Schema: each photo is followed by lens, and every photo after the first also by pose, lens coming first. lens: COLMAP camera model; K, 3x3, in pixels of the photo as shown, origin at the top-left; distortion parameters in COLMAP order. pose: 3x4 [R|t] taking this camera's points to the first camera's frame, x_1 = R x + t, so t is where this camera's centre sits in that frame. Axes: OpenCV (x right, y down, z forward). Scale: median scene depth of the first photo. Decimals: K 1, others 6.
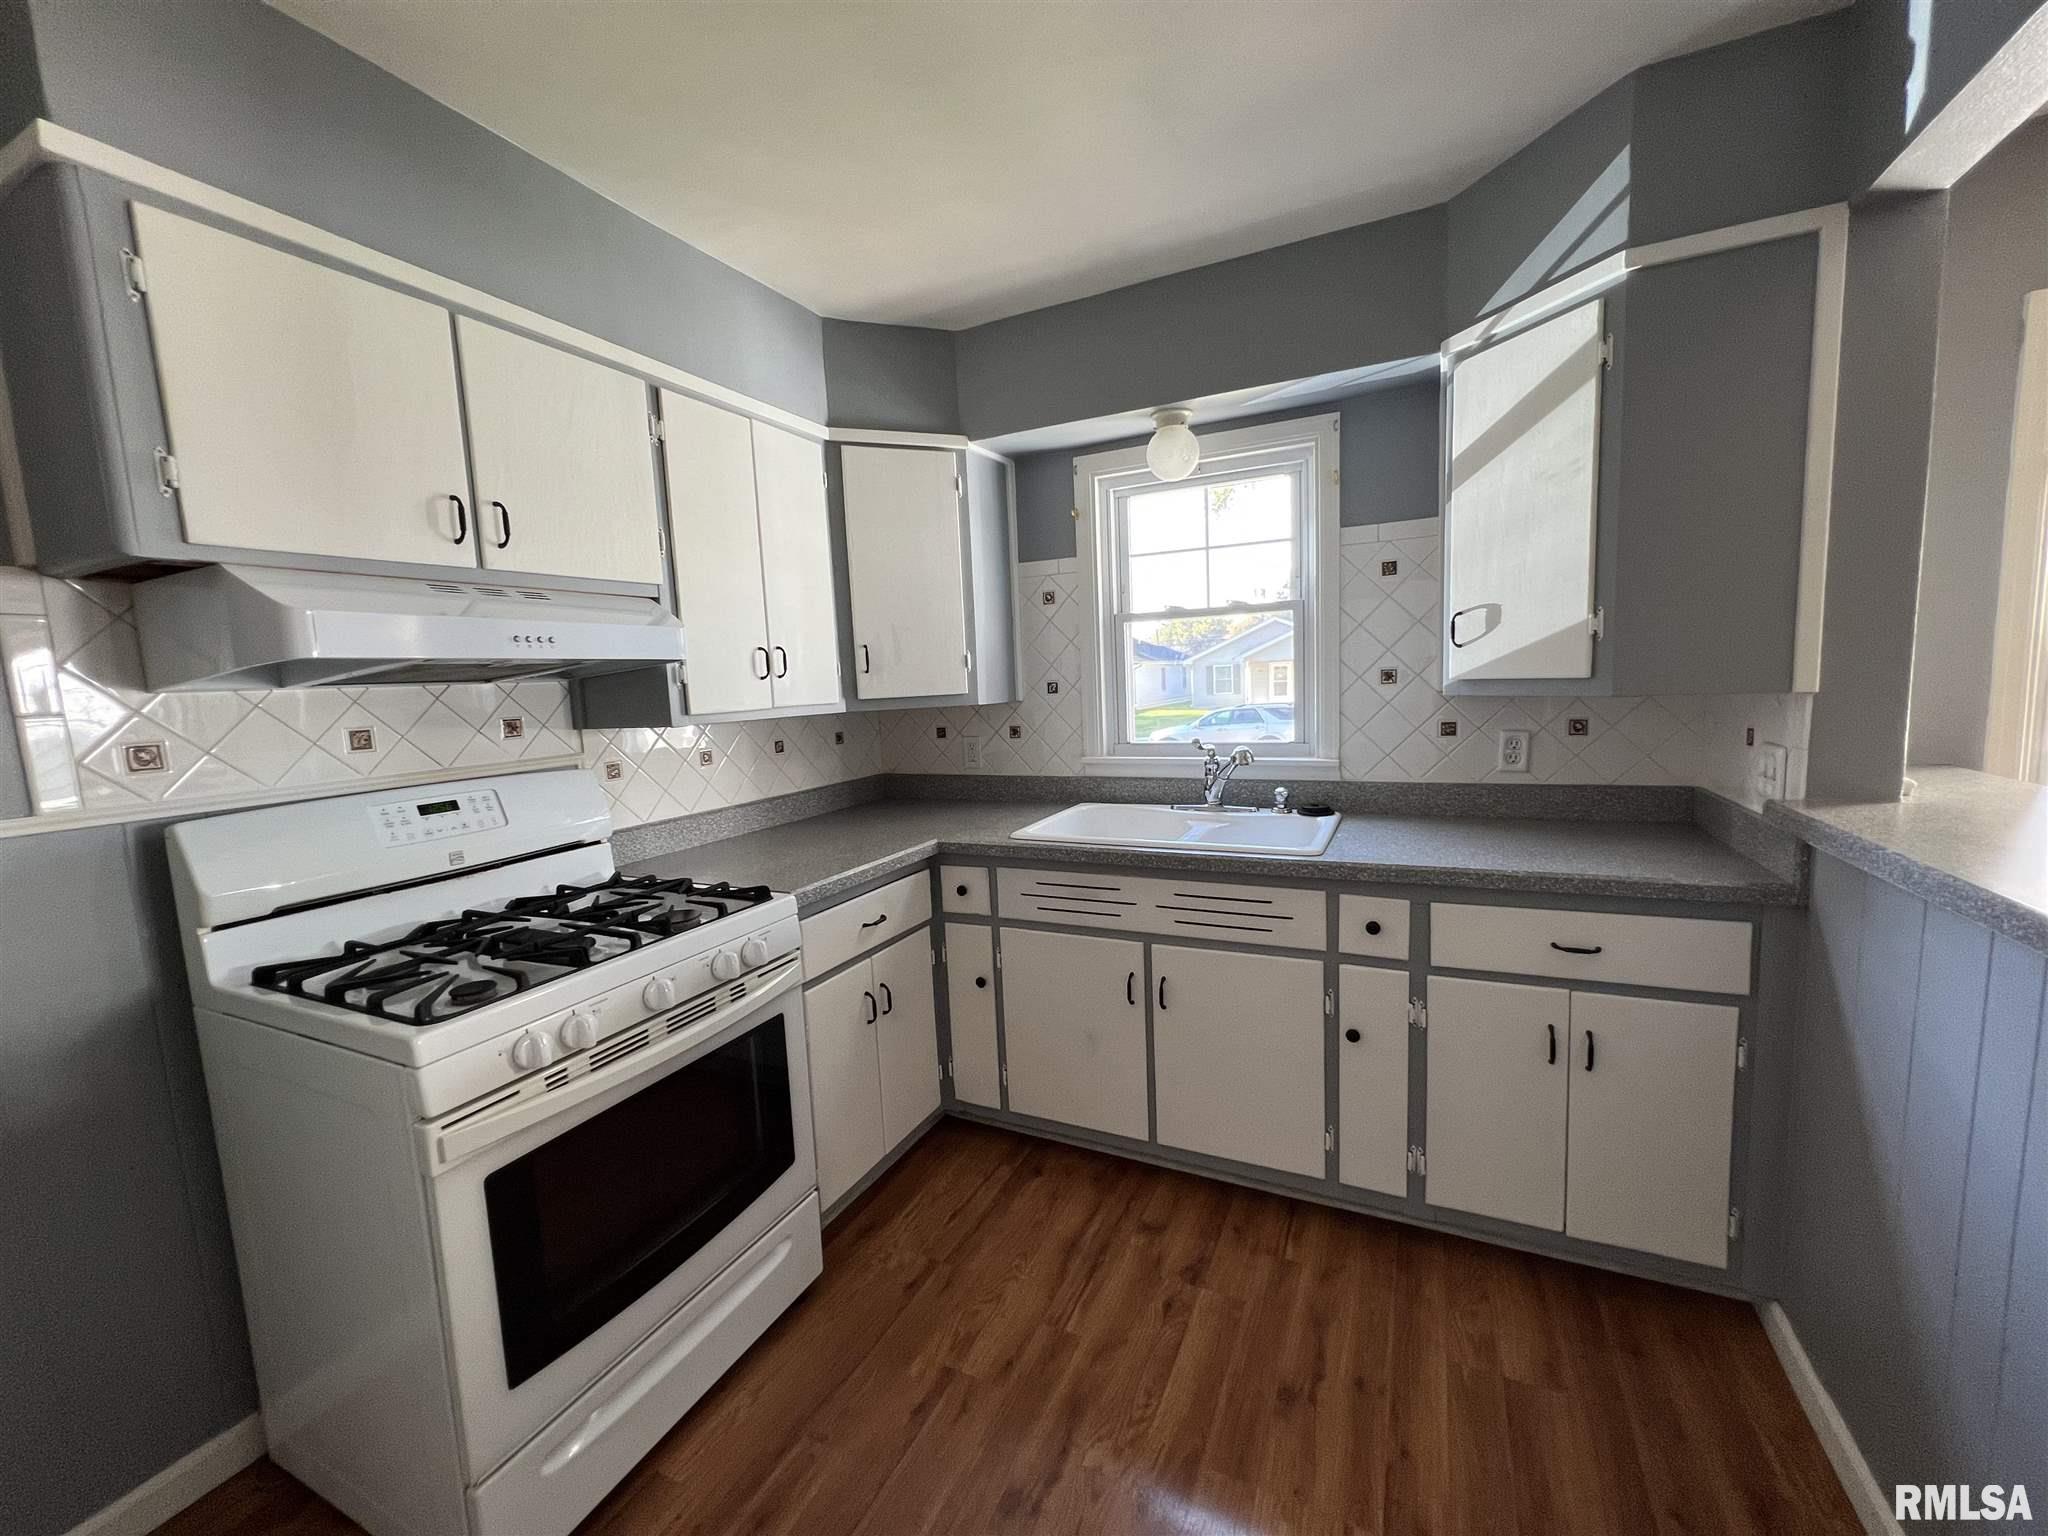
lens RADIAL K [[817.0, 0, 1024.0], [0, 817.0, 768.0], [0, 0, 1]] dist [-0.000626, -0.000022]
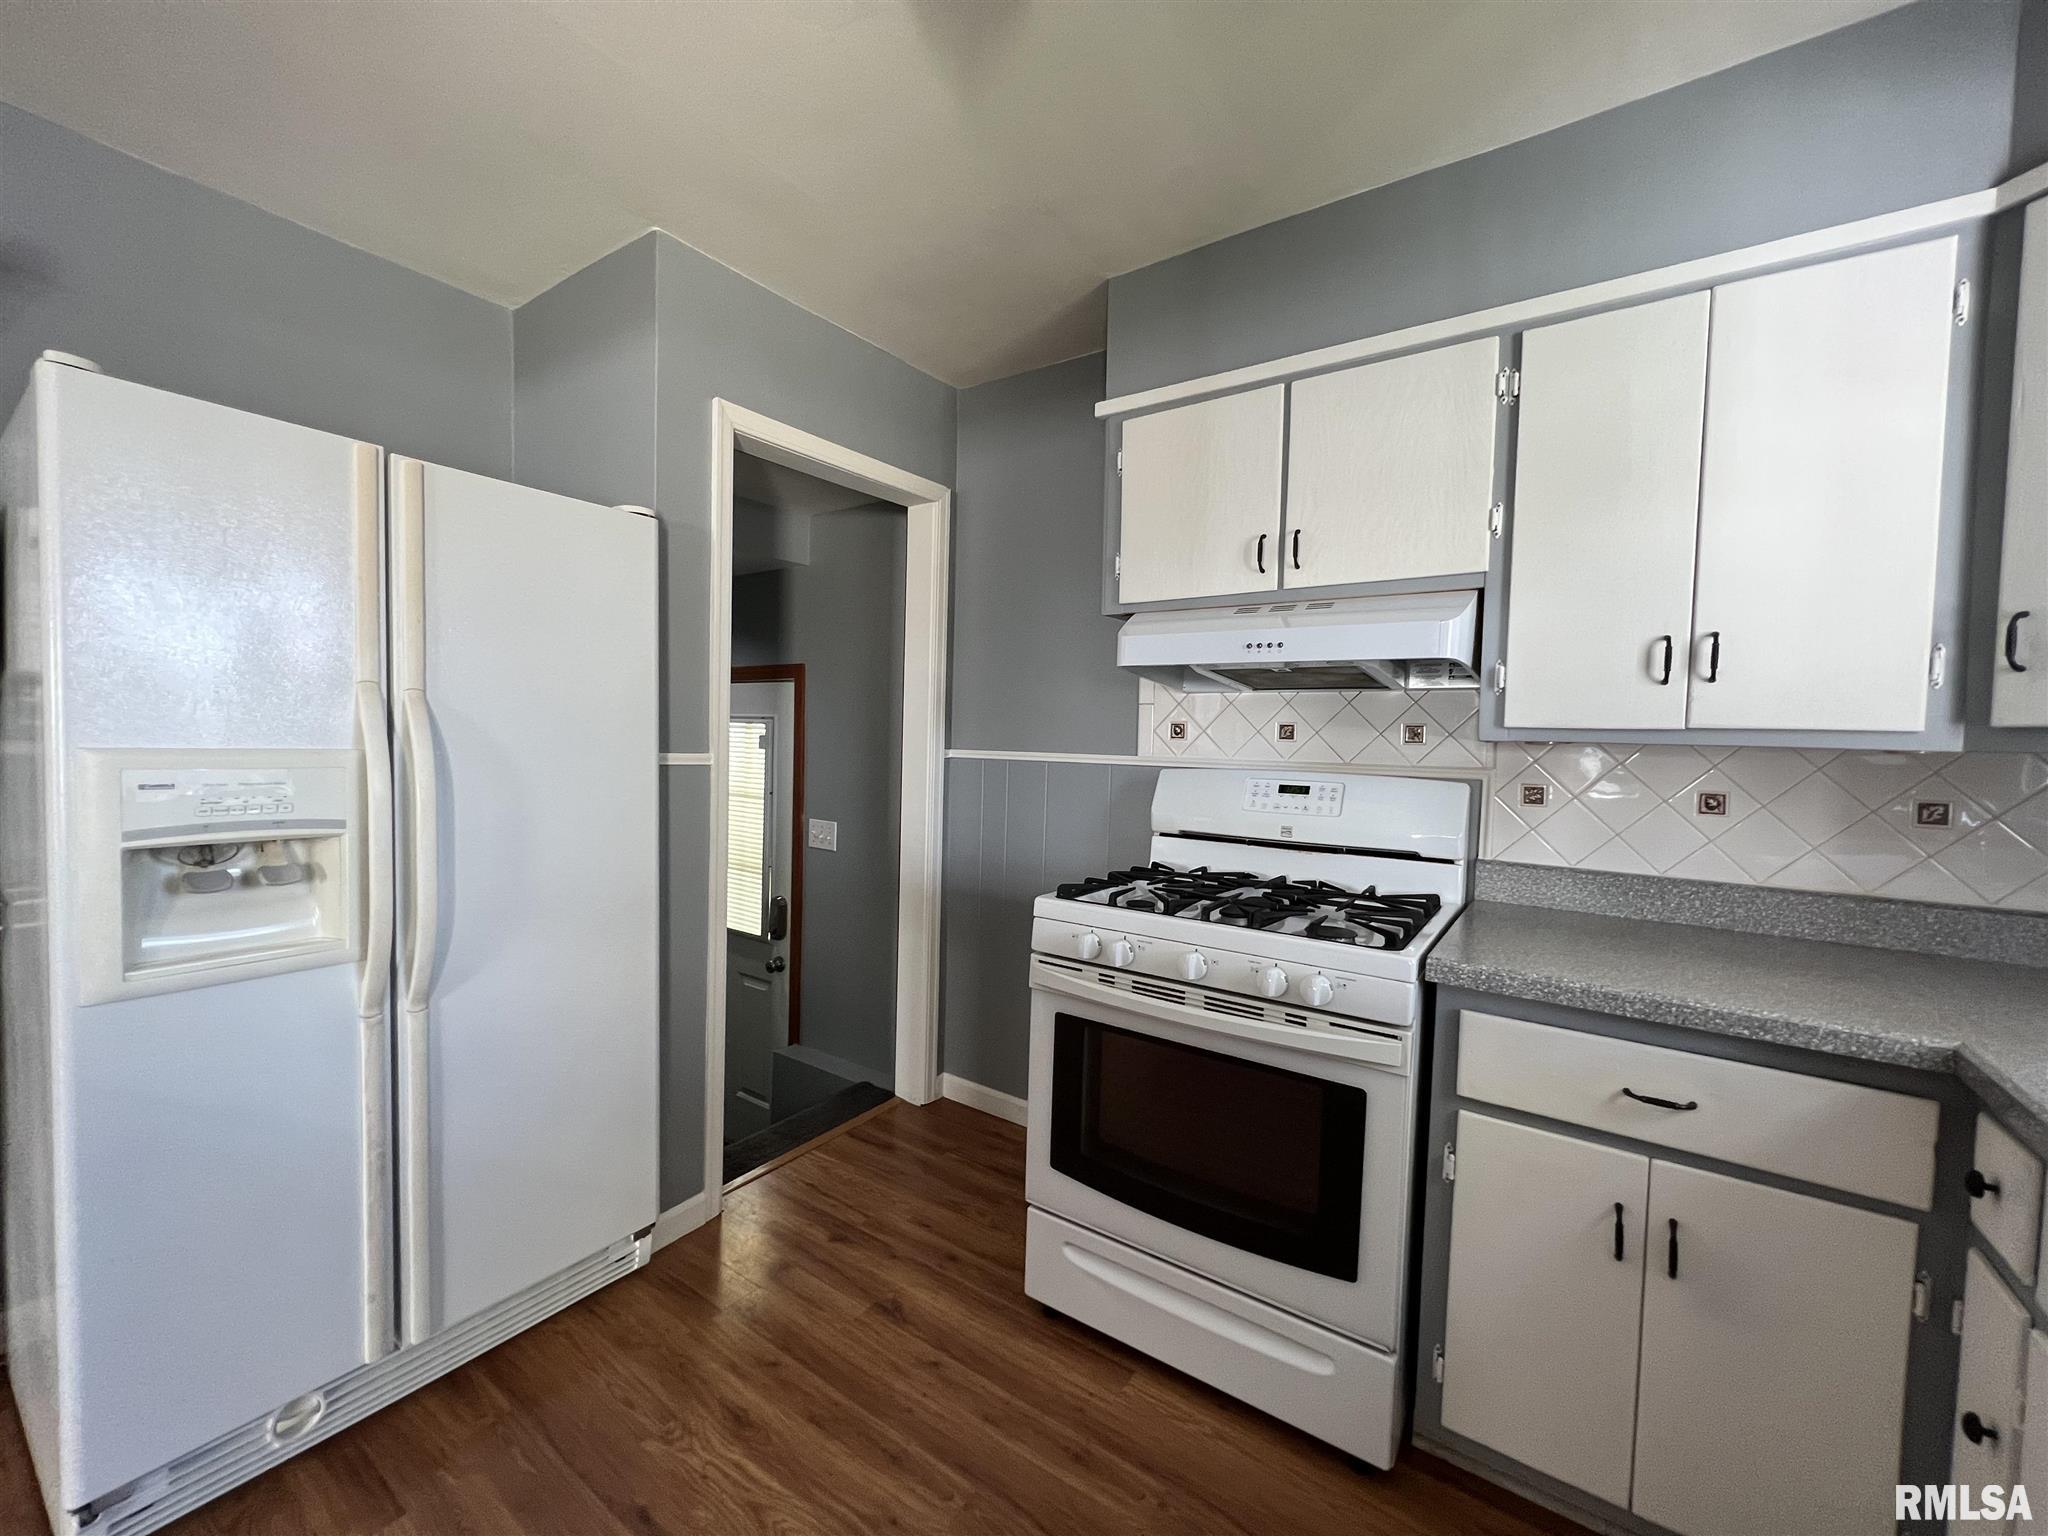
lens RADIAL K [[817.0, 0, 1024.0], [0, 817.0, 768.0], [0, 0, 1]] dist [-0.000626, -0.000022]
pose [[-0.159856, 0.075755, -0.984229, 0.496231], [-0.130209, 0.986721, 0.097095, -0.044534], [0.978515, 0.143677, -0.147869, 0.708236]]
